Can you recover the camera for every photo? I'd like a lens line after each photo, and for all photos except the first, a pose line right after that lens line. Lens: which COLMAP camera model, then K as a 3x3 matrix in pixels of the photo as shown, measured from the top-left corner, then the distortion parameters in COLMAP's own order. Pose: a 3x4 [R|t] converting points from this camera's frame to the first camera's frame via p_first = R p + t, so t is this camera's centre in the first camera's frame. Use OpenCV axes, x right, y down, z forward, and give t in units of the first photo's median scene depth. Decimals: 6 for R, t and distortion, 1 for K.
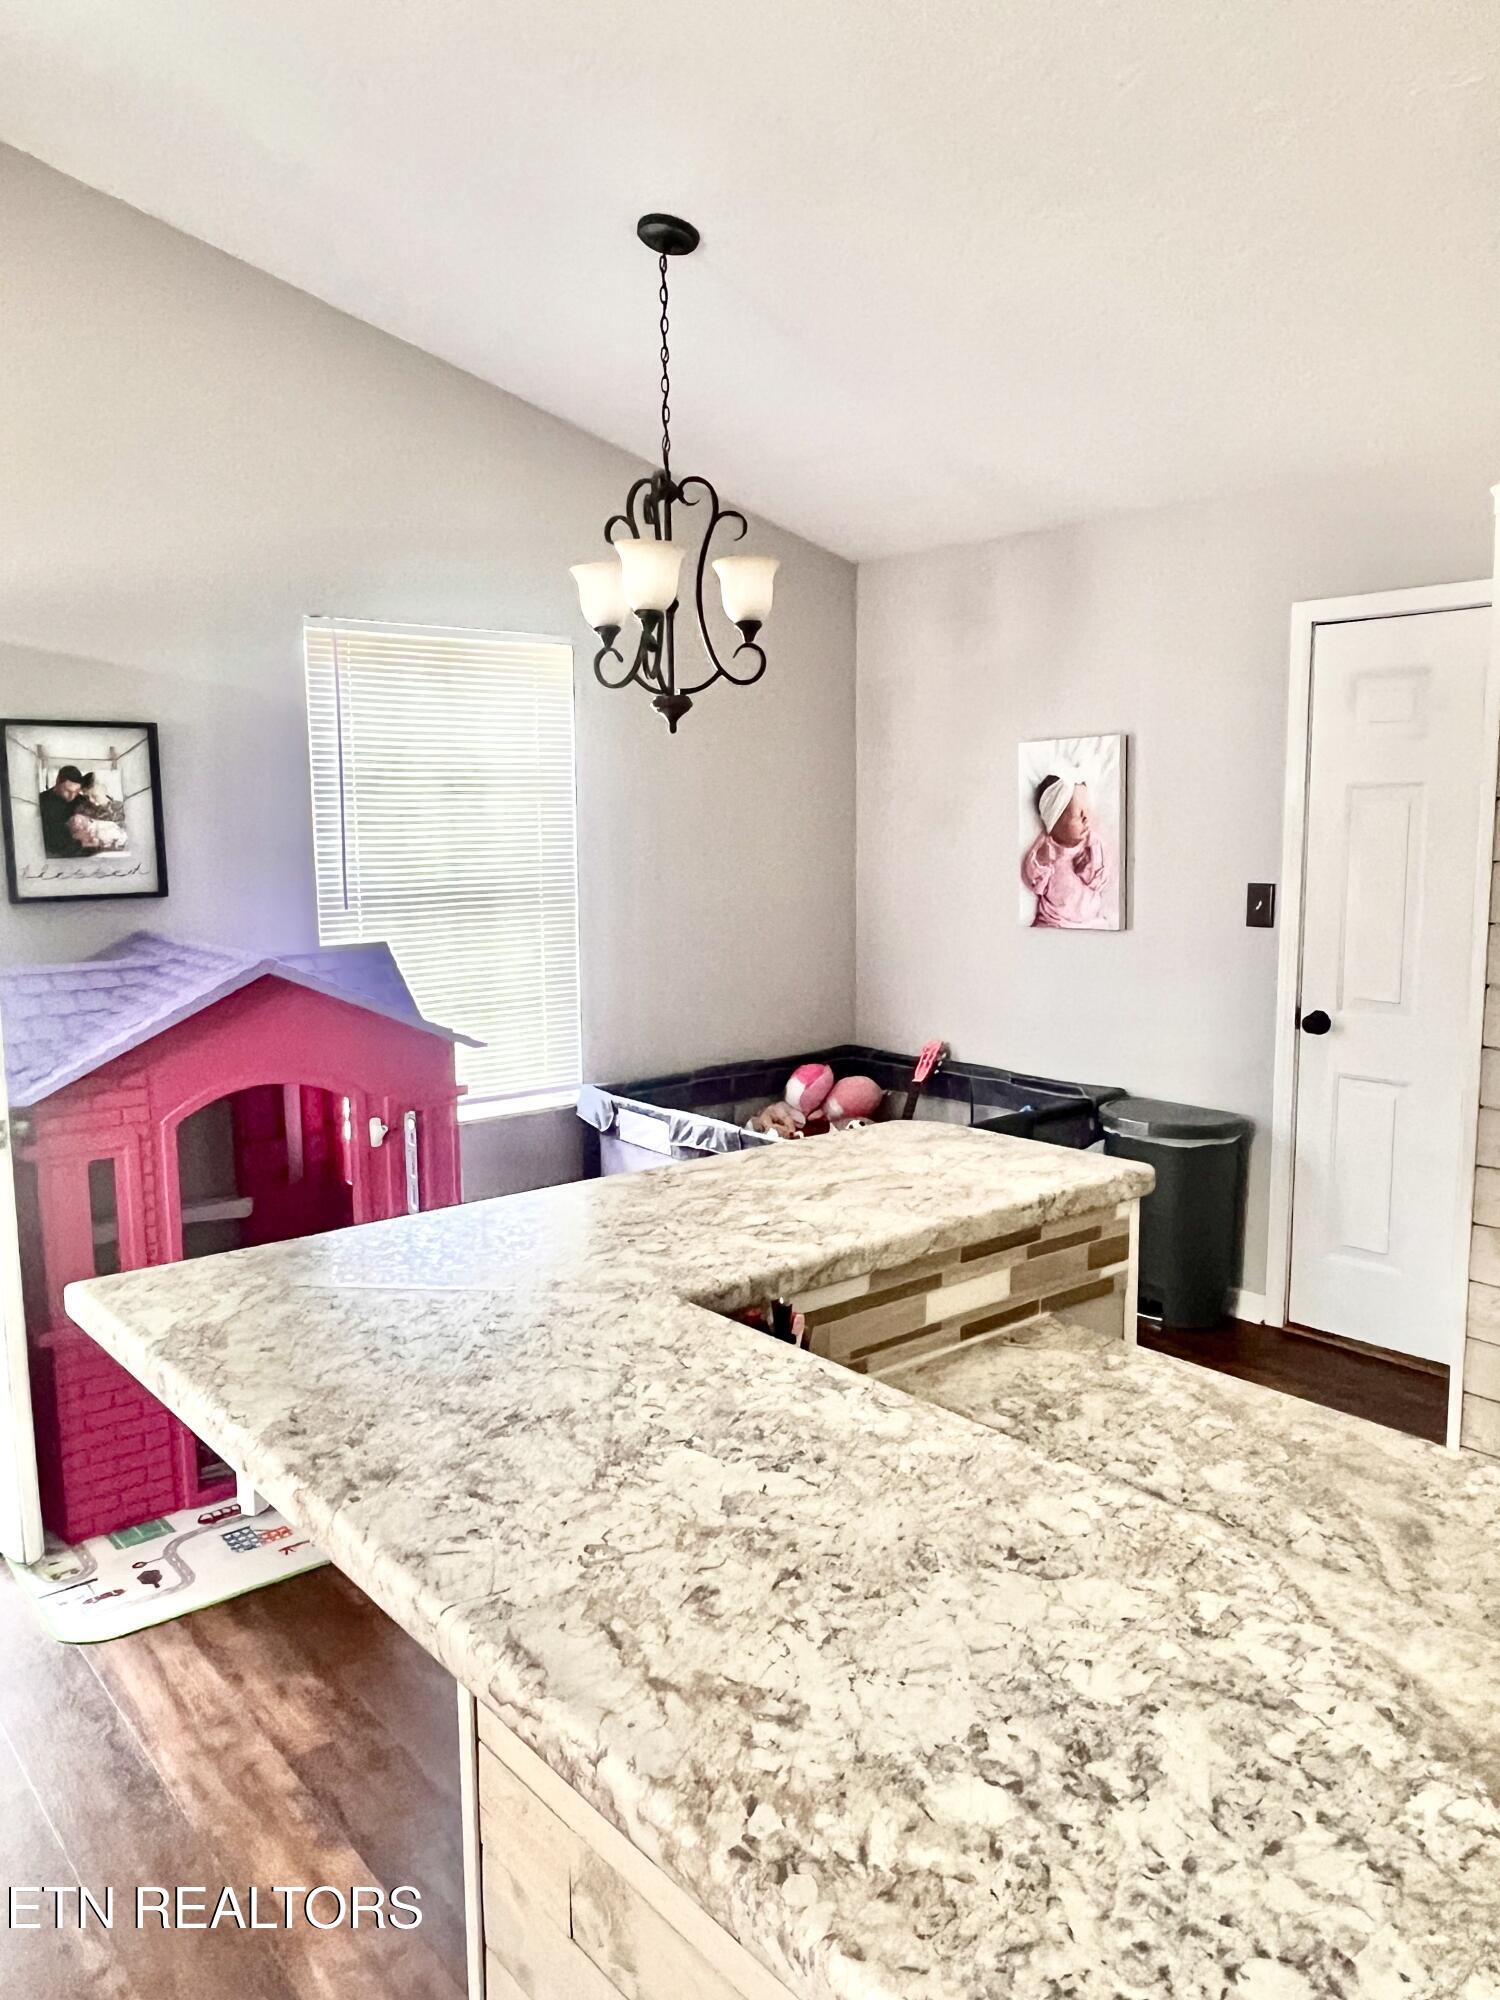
lens RADIAL K [[1435.9, 0, 752.2], [0, 1435.9, 1005.0], [0, 0, 1]] dist [0.004691, 0.000444]
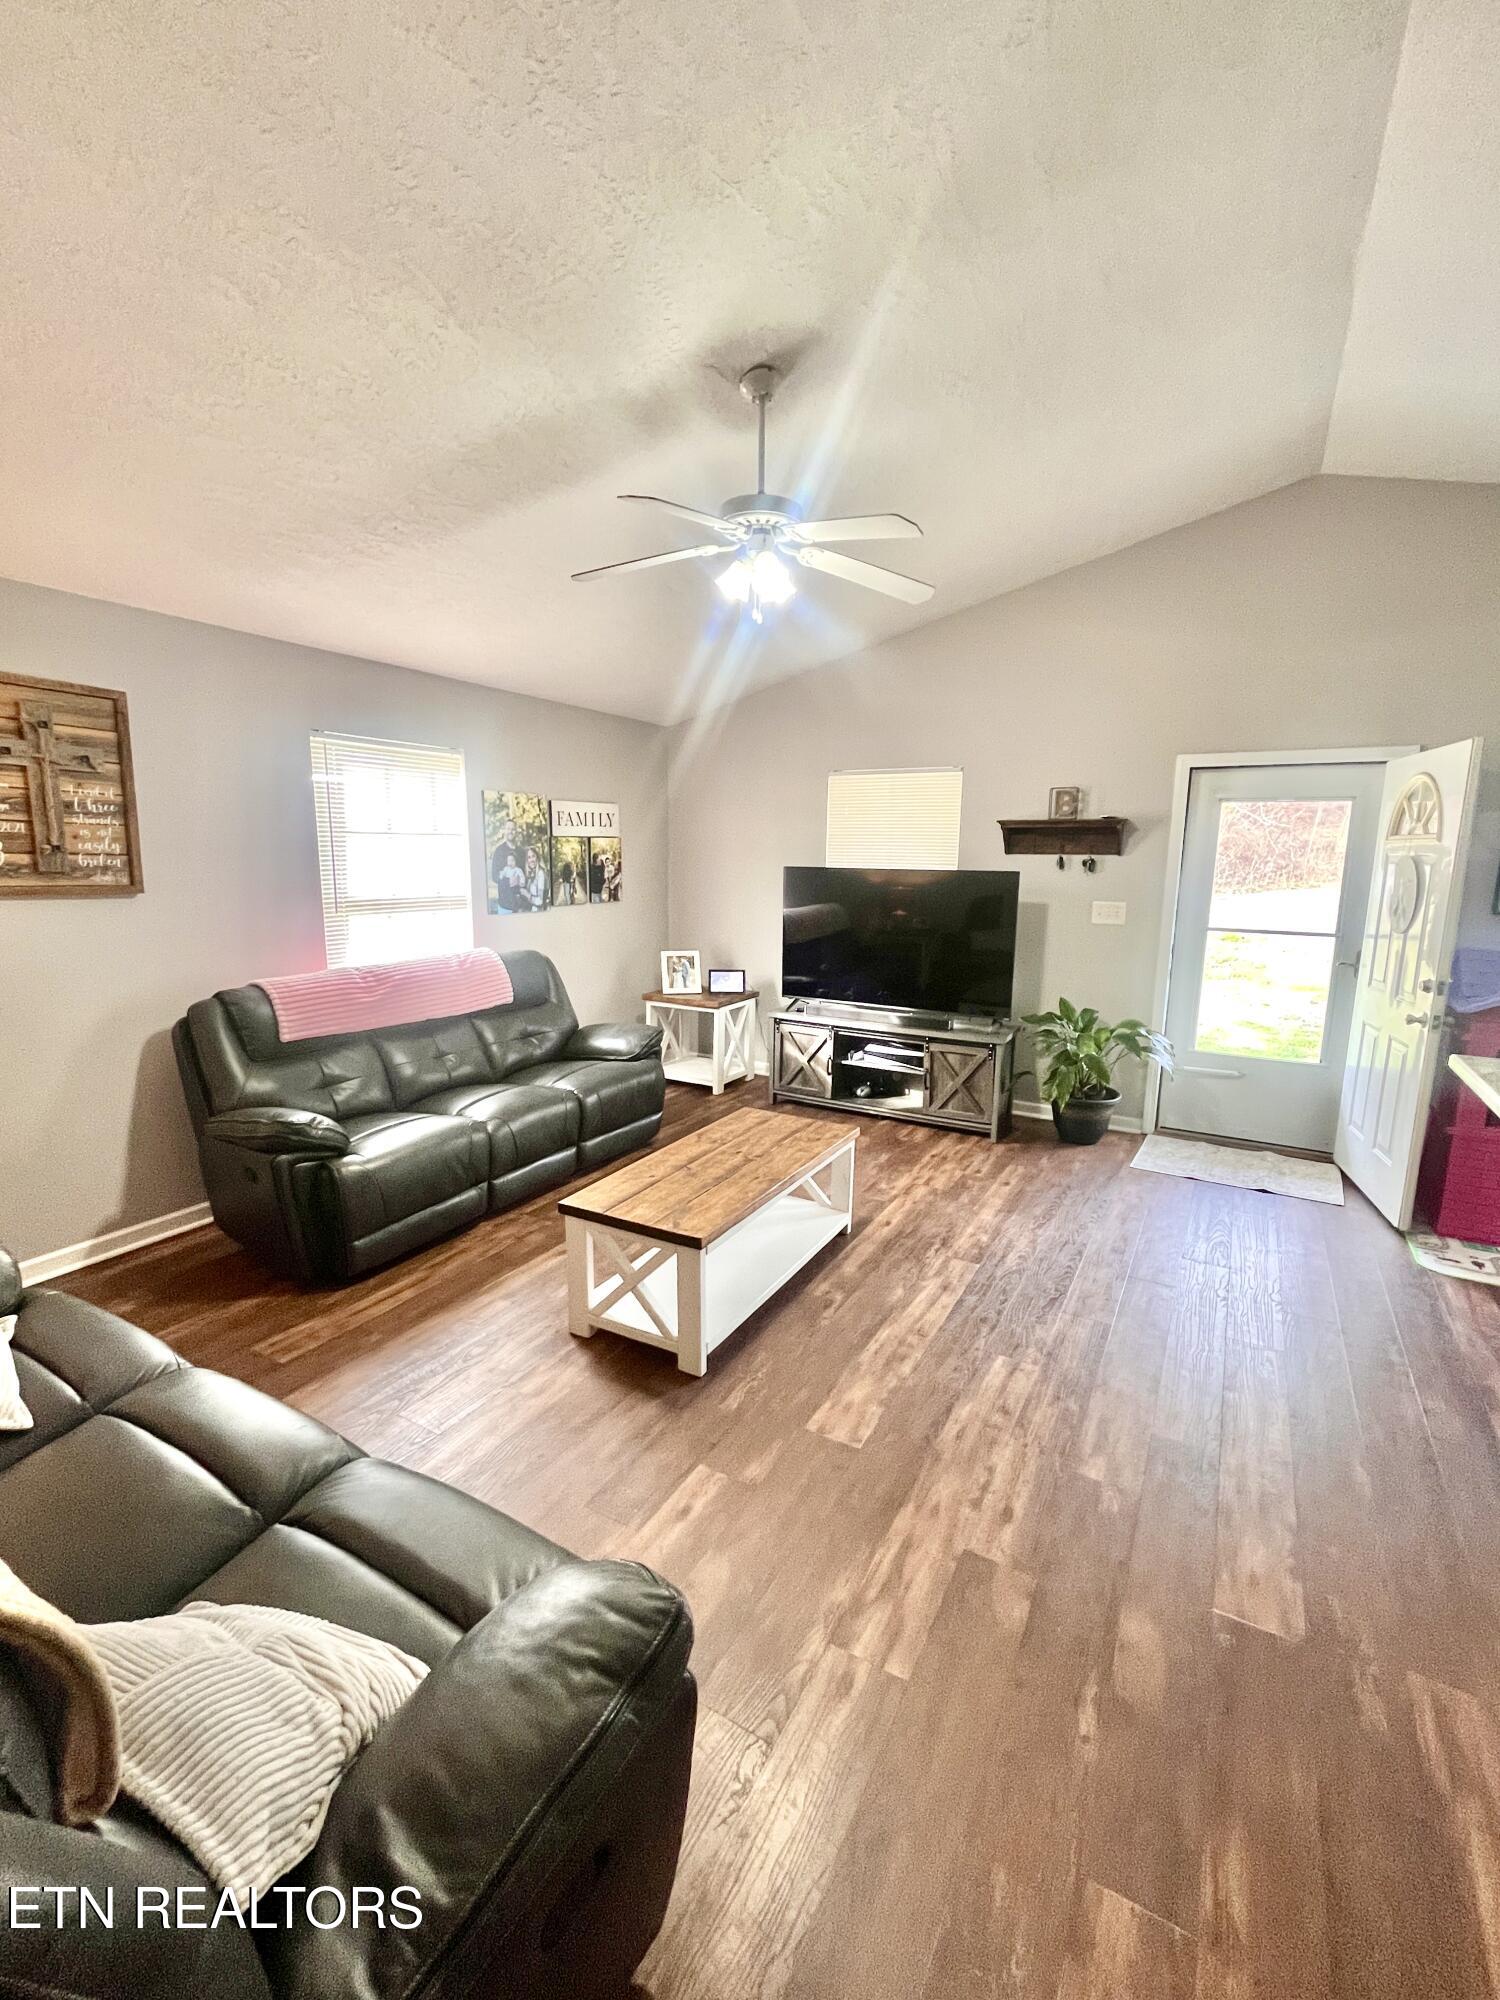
lens RADIAL K [[857.4, 0, 751.0], [0, 857.4, 999.7], [0, 0, 1]] dist [-0.000489, -0.000115]
pose [[0.348296, 0.177050, -0.920512, 0.352001], [-0.144488, 0.980405, 0.133900, 0.062055], [0.926182, 0.086366, 0.367053, -0.523057]]
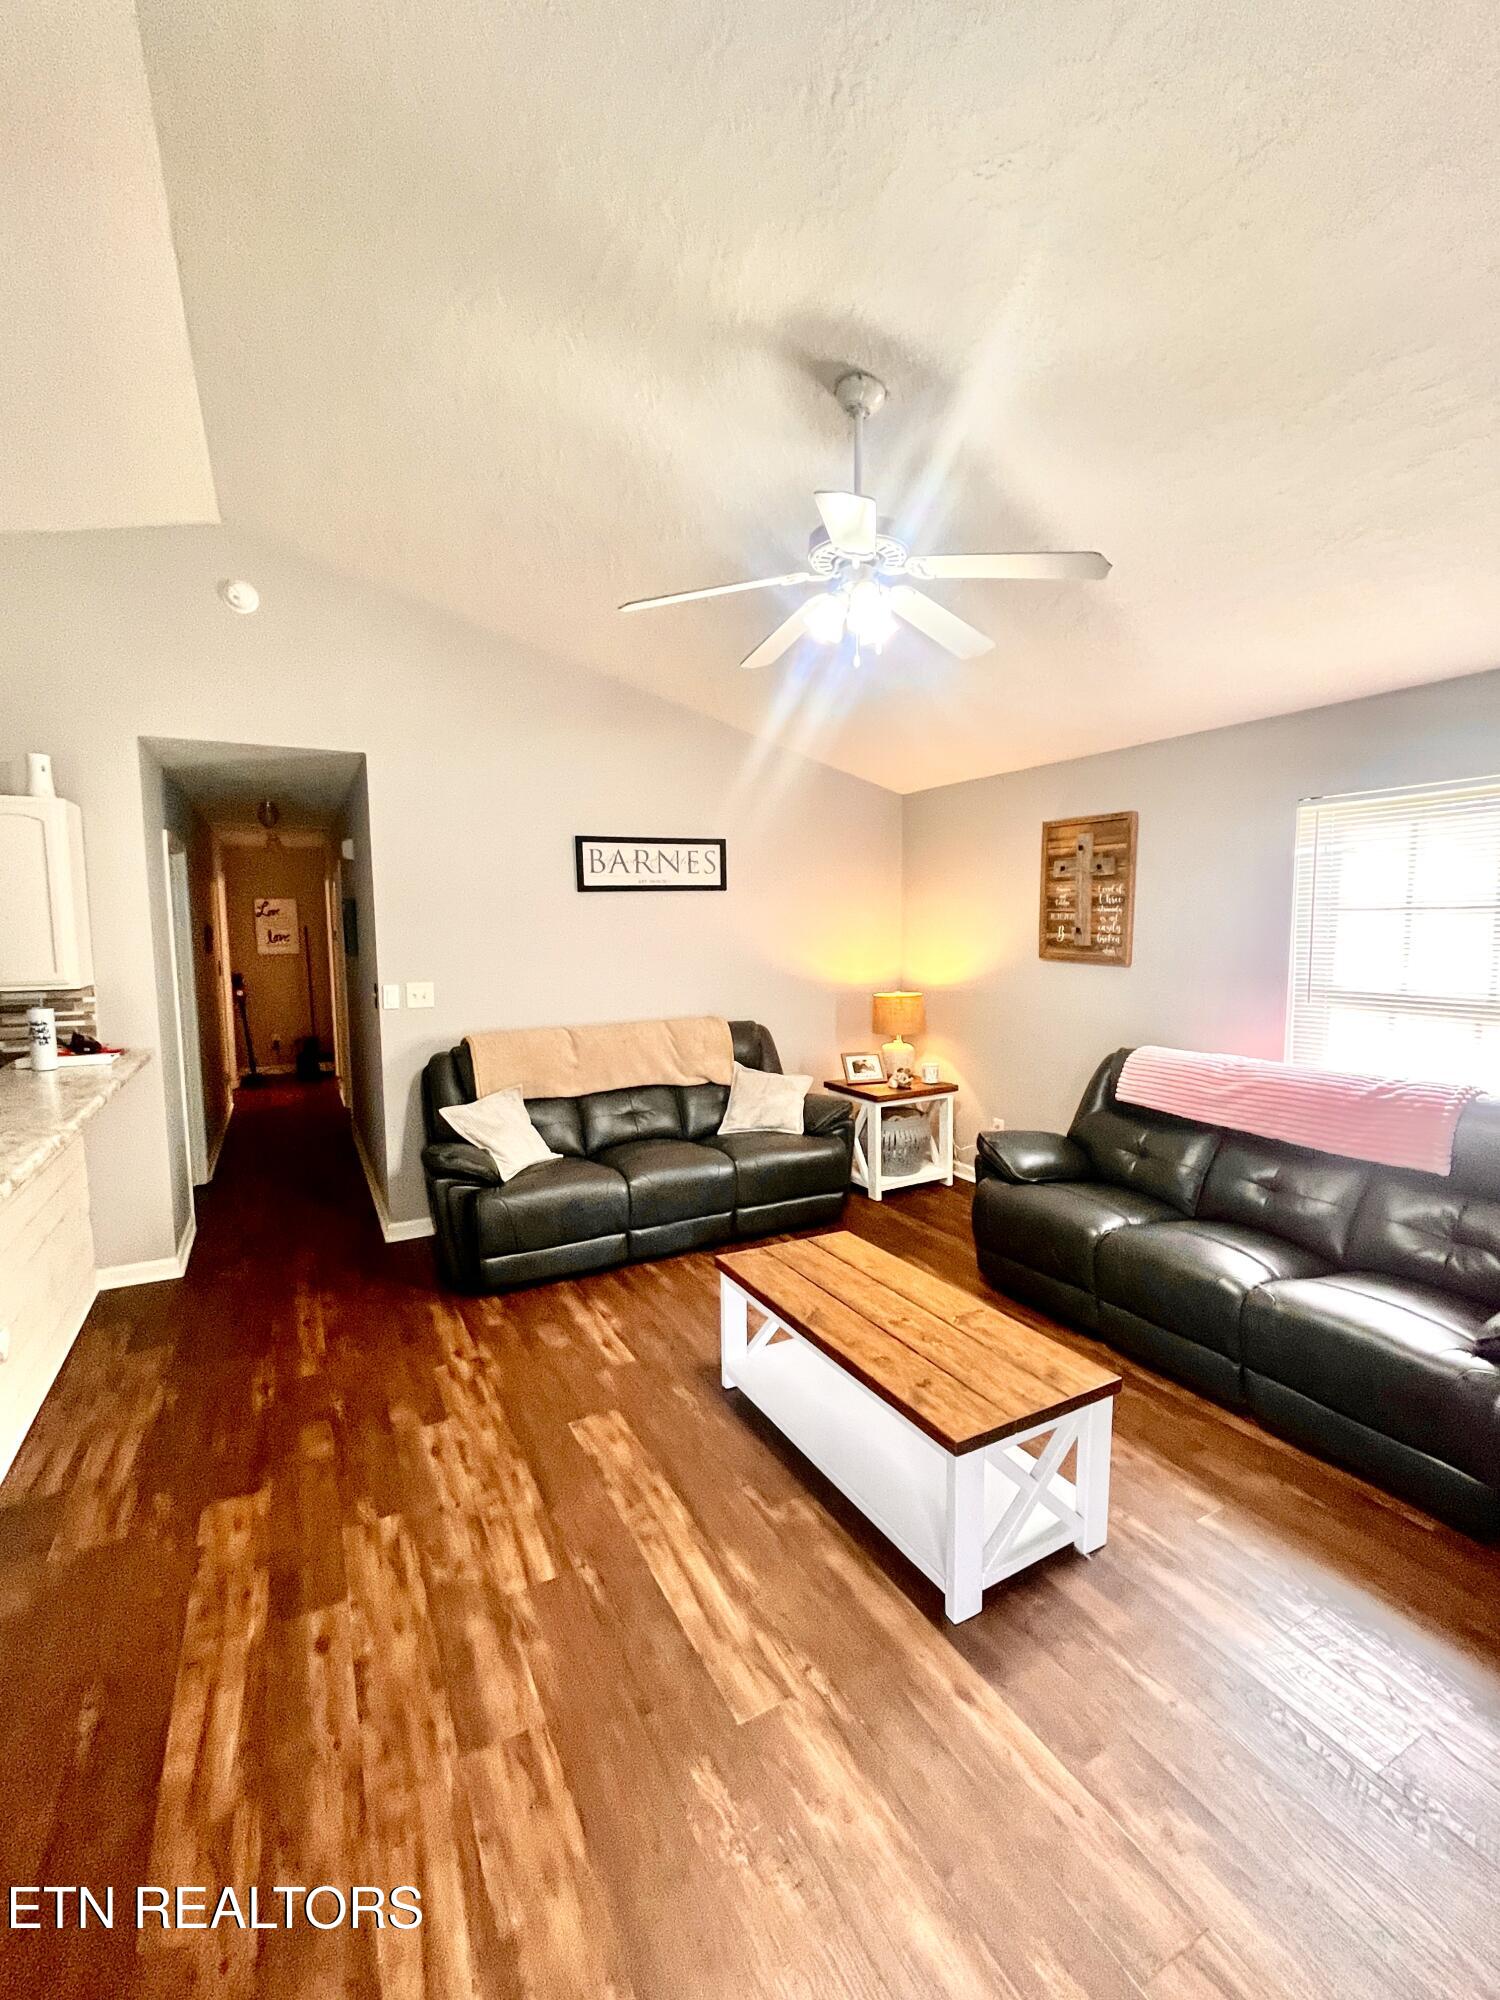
lens RADIAL K [[857.4, 0, 749.2], [0, 857.4, 1008.2], [0, 0, 1]] dist [-0.000489, -0.000115]
pose [[-0.979036, -0.000003, 0.203689, -1.285267], [0.047632, 0.972271, 0.228957, -0.196743], [-0.198042, 0.233859, -0.951887, 1.385007]]
